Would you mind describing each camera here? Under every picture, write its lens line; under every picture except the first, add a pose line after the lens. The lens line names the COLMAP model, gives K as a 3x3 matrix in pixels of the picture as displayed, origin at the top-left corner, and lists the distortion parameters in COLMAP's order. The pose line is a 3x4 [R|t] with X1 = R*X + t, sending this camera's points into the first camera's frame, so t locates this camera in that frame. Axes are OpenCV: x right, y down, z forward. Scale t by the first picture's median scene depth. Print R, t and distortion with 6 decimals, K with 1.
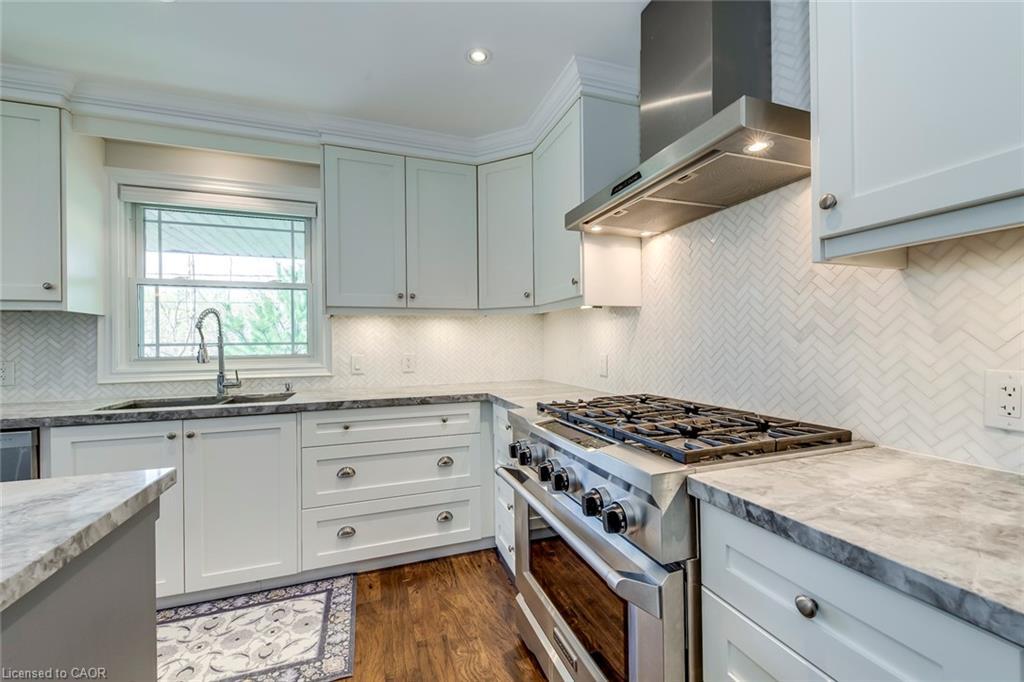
lens RADIAL K [[407.0, 0, 508.5], [0, 407.0, 343.6], [0, 0, 1]] dist [0.003473, -0.003371]
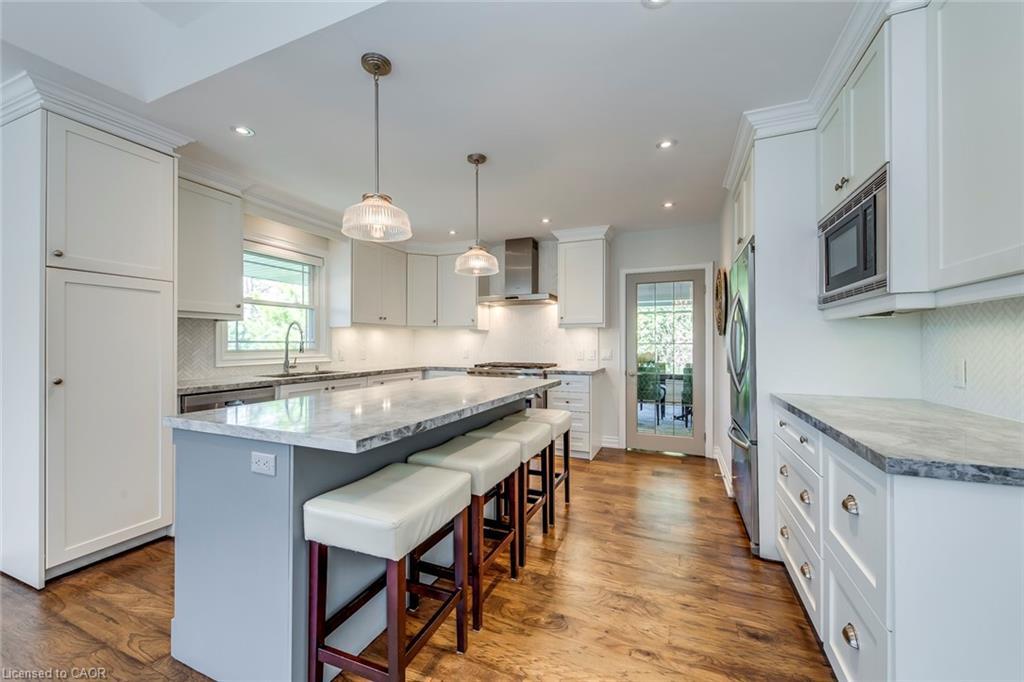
lens RADIAL K [[407.0, 0, 504.0], [0, 407.0, 342.2], [0, 0, 1]] dist [0.003473, -0.003371]
pose [[0.684745, 0.014140, 0.728646, -1.531206], [-0.007862, 0.999897, -0.012015, 0.017750], [-0.728741, 0.002498, 0.684785, -0.893905]]
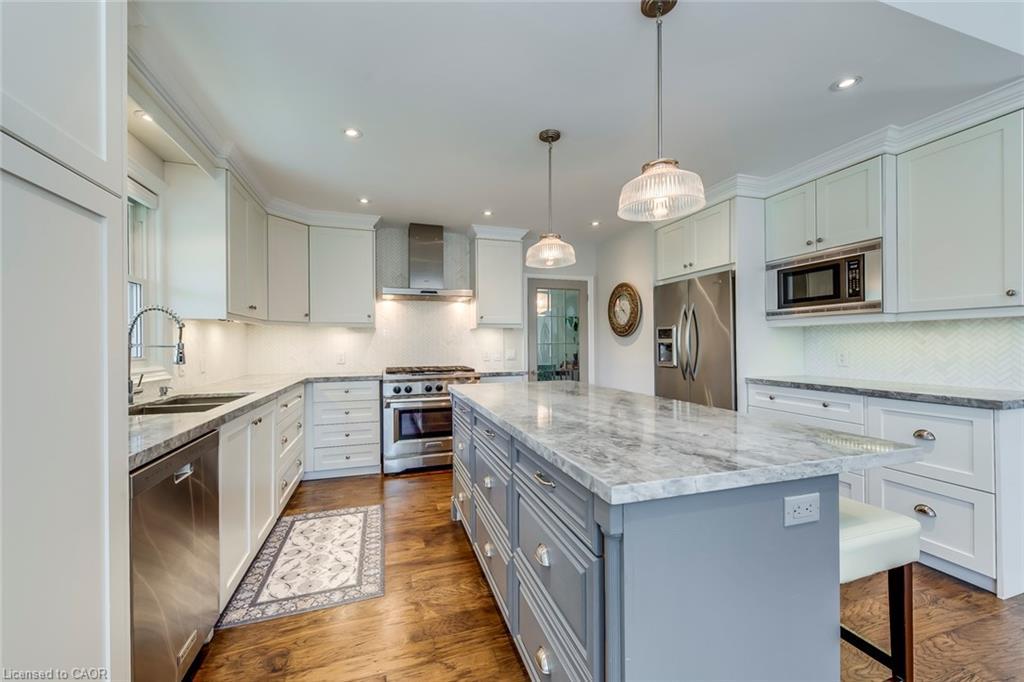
lens RADIAL K [[407.0, 0, 511.4], [0, 407.0, 343.4], [0, 0, 1]] dist [0.003473, -0.003371]
pose [[0.019764, 0.012431, 0.999727, -1.814827], [0.007499, 0.999893, -0.012581, 0.018626], [-0.999777, 0.007746, 0.019669, 0.219458]]
